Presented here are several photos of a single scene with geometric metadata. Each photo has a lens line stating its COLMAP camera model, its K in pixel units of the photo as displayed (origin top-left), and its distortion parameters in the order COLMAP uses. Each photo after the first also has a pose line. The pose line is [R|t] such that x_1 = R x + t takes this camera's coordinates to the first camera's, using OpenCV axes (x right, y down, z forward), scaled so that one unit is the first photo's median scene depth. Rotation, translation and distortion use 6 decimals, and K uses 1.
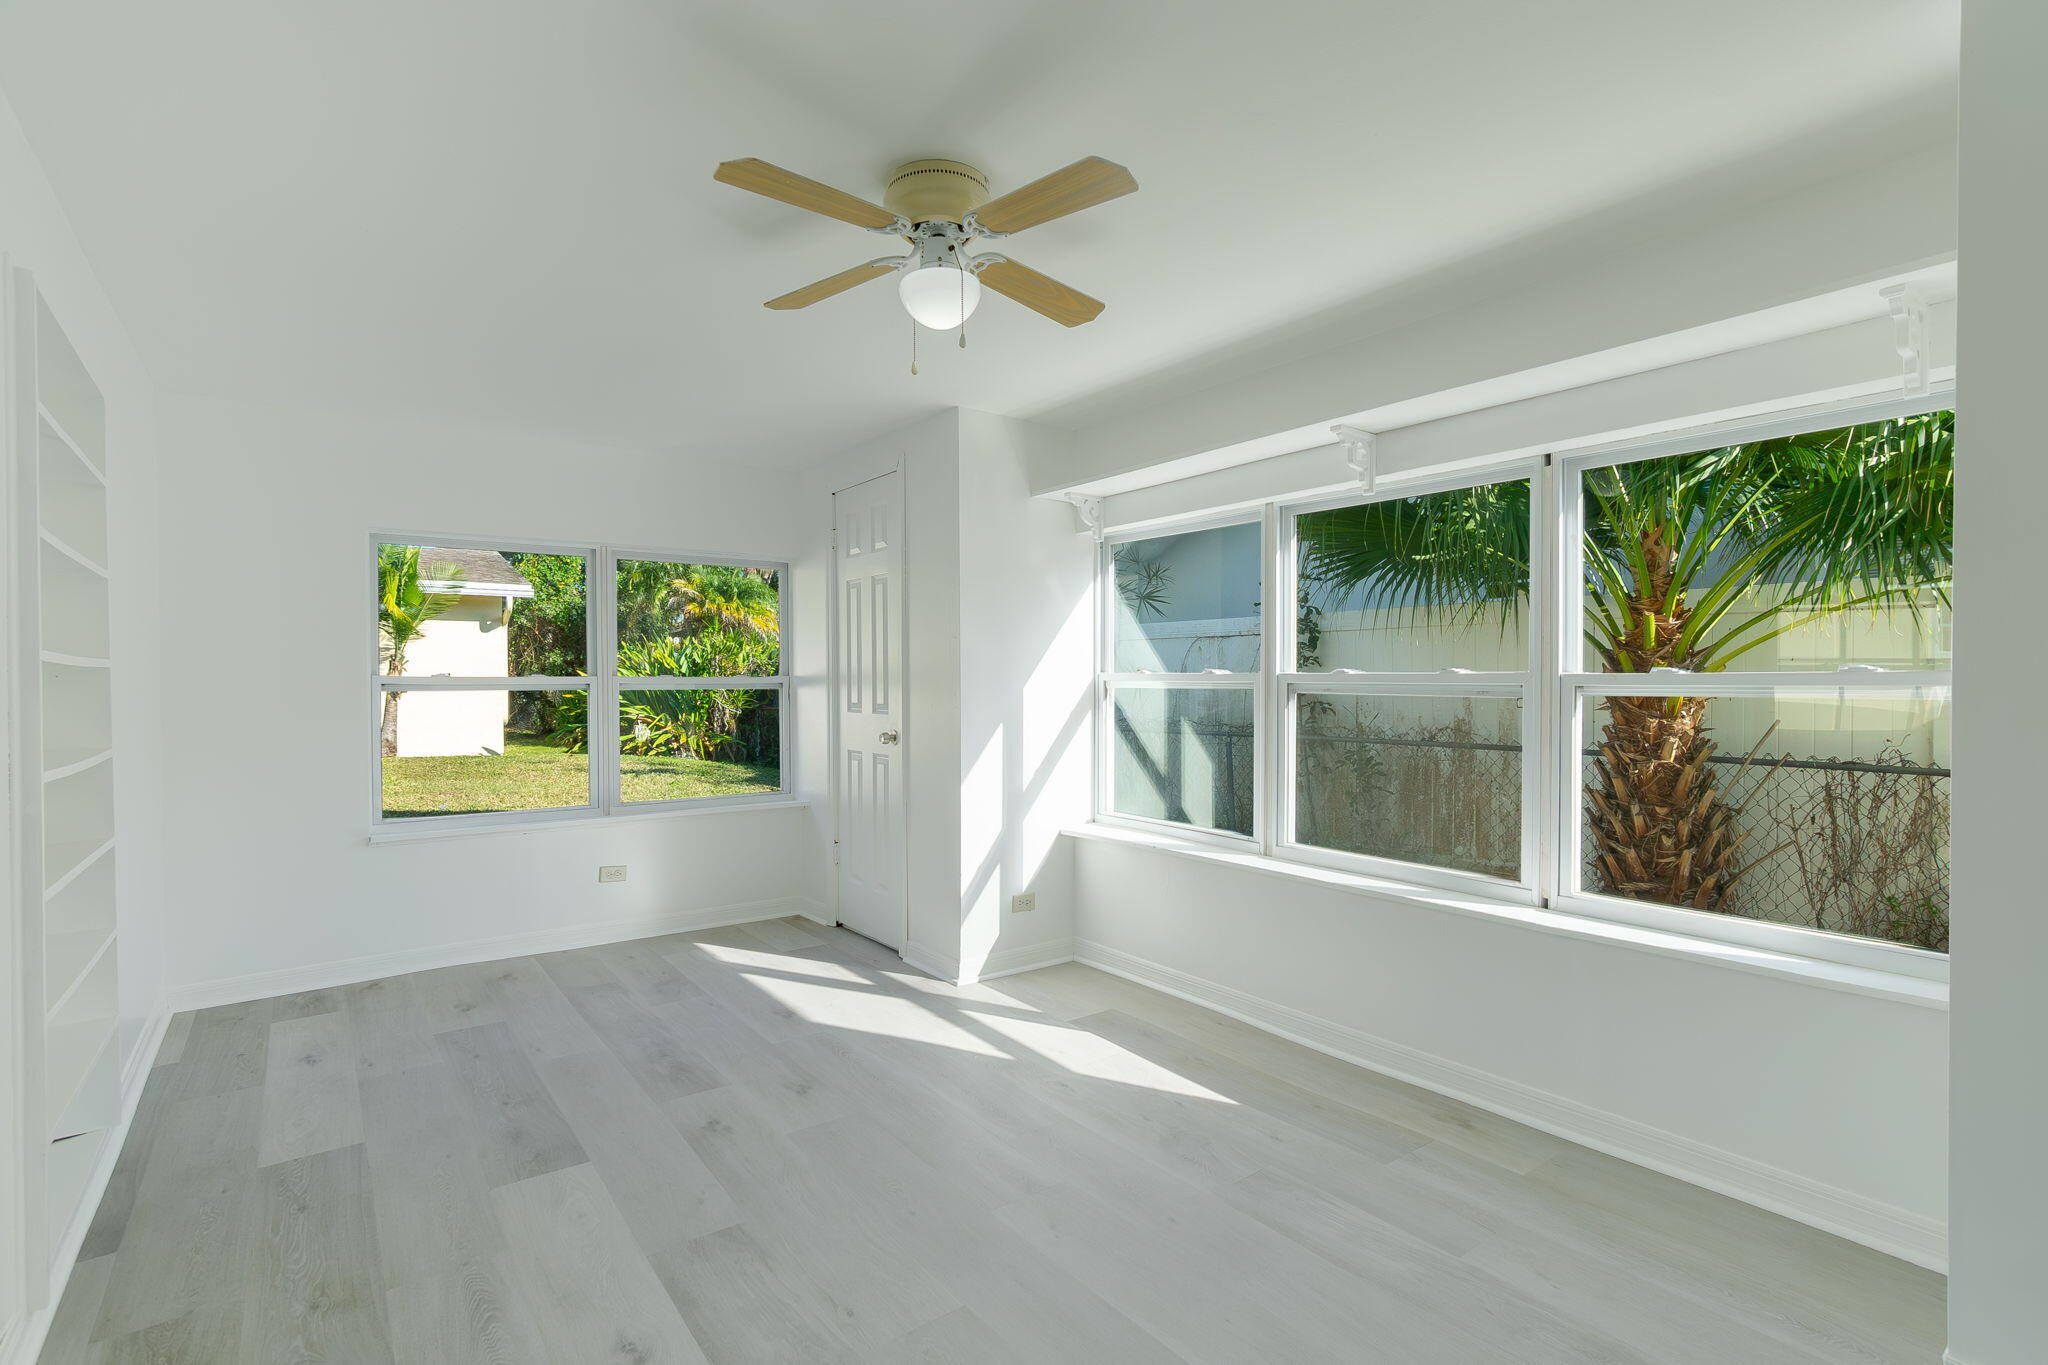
lens RADIAL K [[945.8, 0, 1024.0], [0, 945.8, 682.5], [0, 0, 1]] dist [-0.017599, -0.000239]
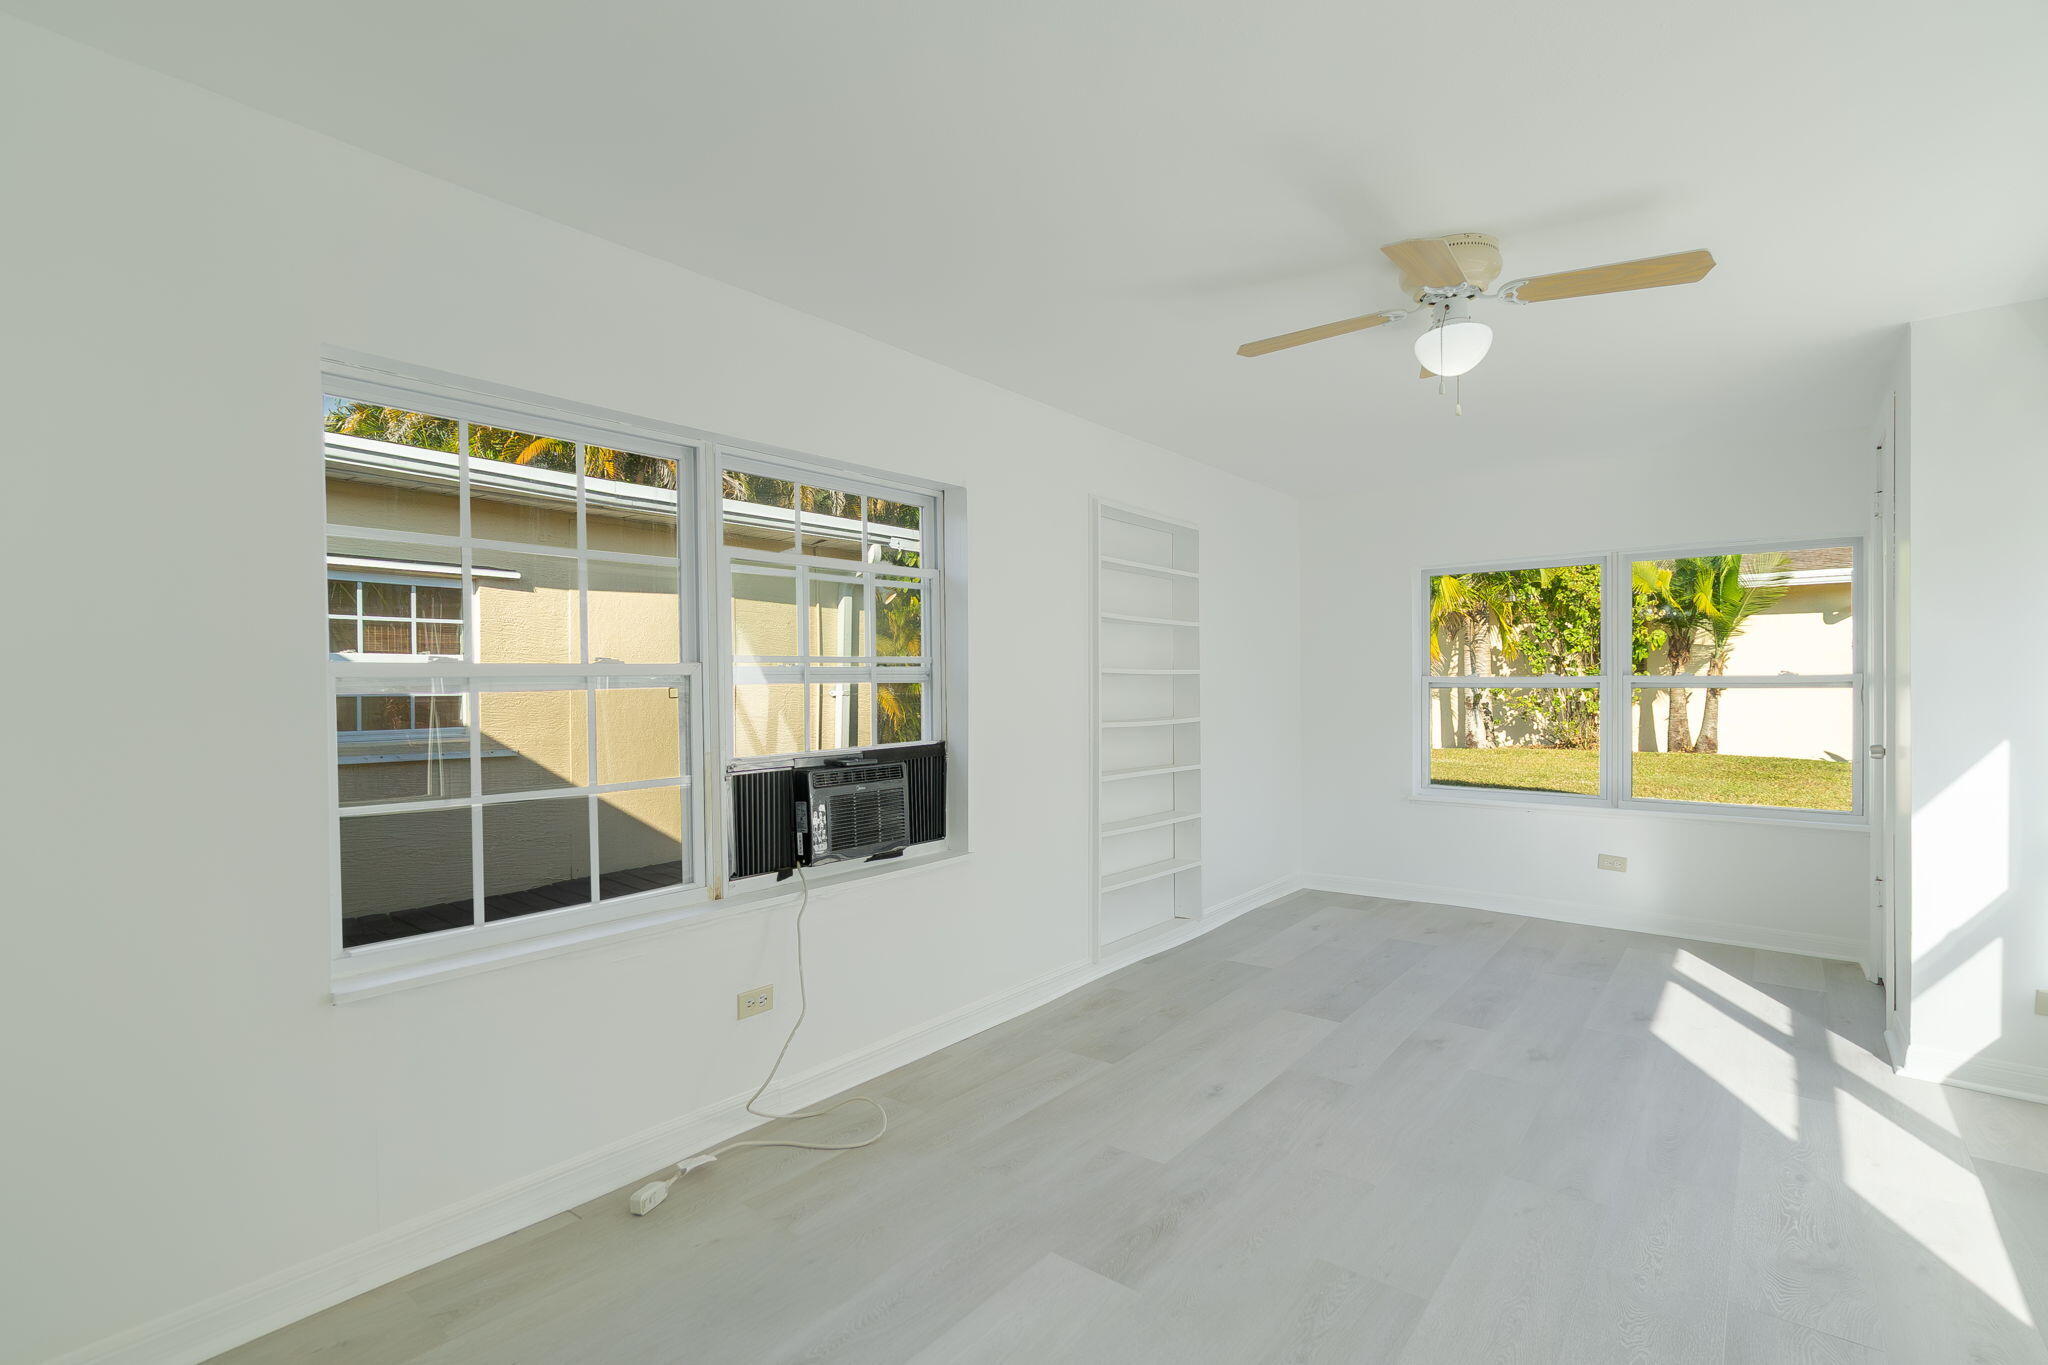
lens RADIAL K [[957.3, 0, 1024.0], [0, 957.3, 682.5], [0, 0, 1]] dist [0.000048, 0.000091]
pose [[0.242464, -0.000441, -0.970160, 0.439346], [0.003159, 0.999995, 0.000335, -0.000481], [0.970155, -0.003146, 0.242464, 0.104414]]
